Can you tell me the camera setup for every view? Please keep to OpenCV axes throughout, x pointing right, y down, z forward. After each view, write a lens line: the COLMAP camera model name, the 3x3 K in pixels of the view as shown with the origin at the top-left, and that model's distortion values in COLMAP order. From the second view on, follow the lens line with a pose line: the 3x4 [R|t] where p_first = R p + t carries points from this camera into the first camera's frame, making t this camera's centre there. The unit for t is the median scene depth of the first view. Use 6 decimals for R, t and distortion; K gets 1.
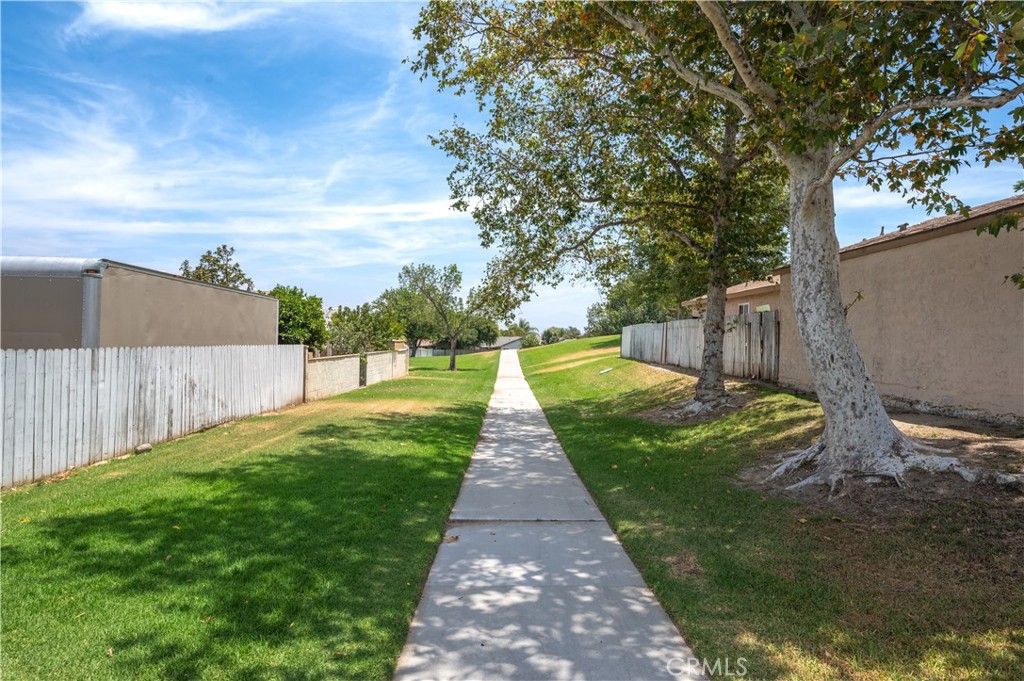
lens RADIAL K [[555.5, 0, 512.0], [0, 555.5, 340.5], [0, 0, 1]] dist [-0.050117, 0.027633]
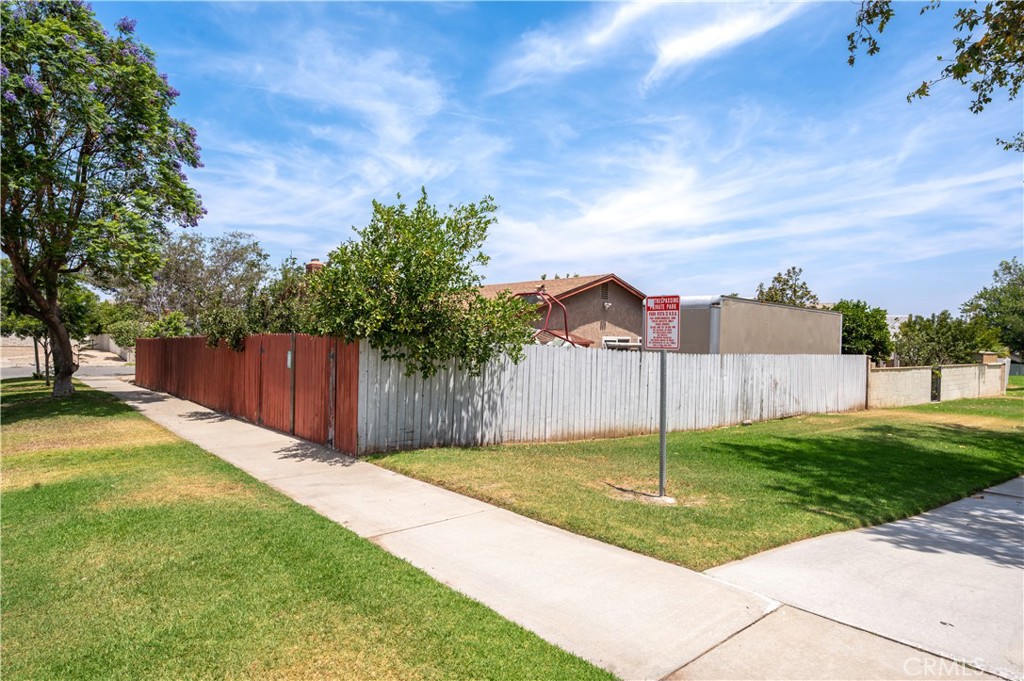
lens RADIAL K [[618.4, 0, 512.0], [0, 618.4, 340.5], [0, 0, 1]] dist [-0.024329, 0.000632]
pose [[0.630270, -0.002766, -0.776371, 0.073794], [-0.010631, 0.999869, -0.012193, 0.000927], [0.776303, 0.015938, 0.630158, -0.186096]]
